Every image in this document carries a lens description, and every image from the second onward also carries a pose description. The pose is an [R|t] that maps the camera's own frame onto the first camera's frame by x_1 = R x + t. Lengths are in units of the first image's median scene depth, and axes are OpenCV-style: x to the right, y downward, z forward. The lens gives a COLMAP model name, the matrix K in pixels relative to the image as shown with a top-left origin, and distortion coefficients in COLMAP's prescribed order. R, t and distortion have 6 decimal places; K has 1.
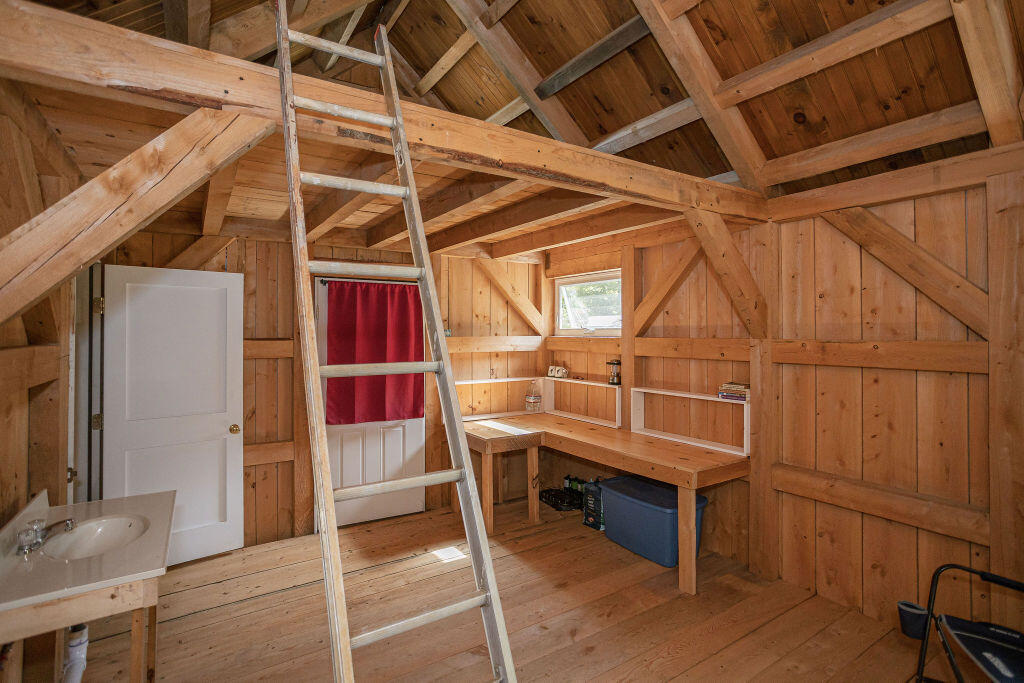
lens RADIAL K [[494.6, 0, 512.5], [0, 494.6, 334.5], [0, 0, 1]] dist [-0.039068, 0.011553]
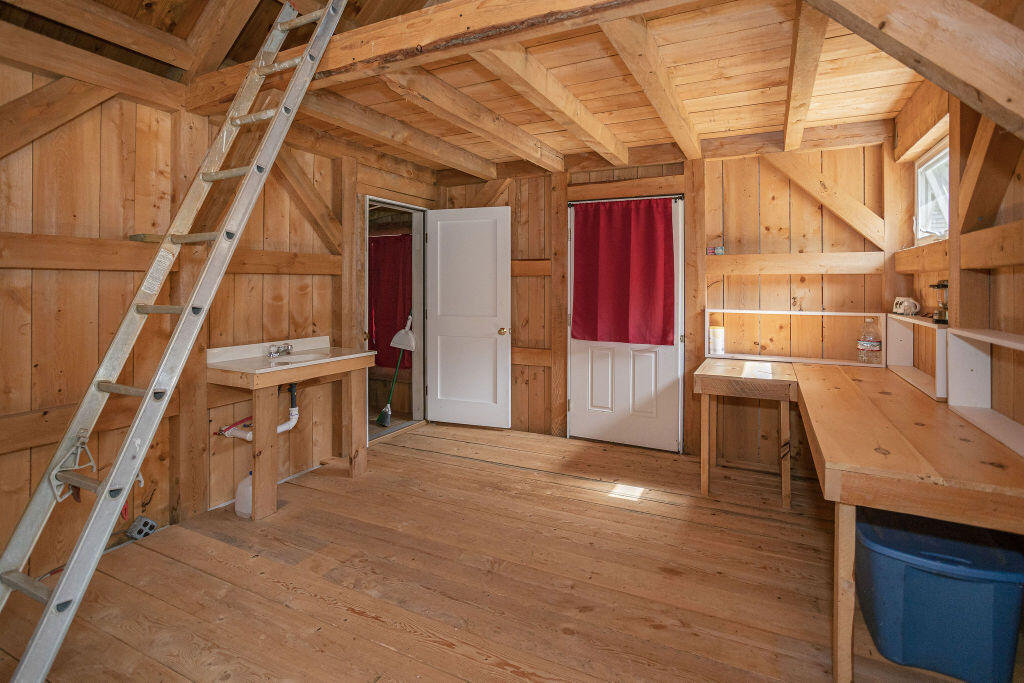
lens RADIAL K [[494.6, 0, 538.8], [0, 494.6, 285.9], [0, 0, 1]] dist [-0.039068, 0.011553]
pose [[0.536809, 0.000822, -0.843703, 0.450306], [-0.001557, 0.999999, -0.000017, 0.062544], [0.843702, 0.001323, 0.536810, 0.324958]]
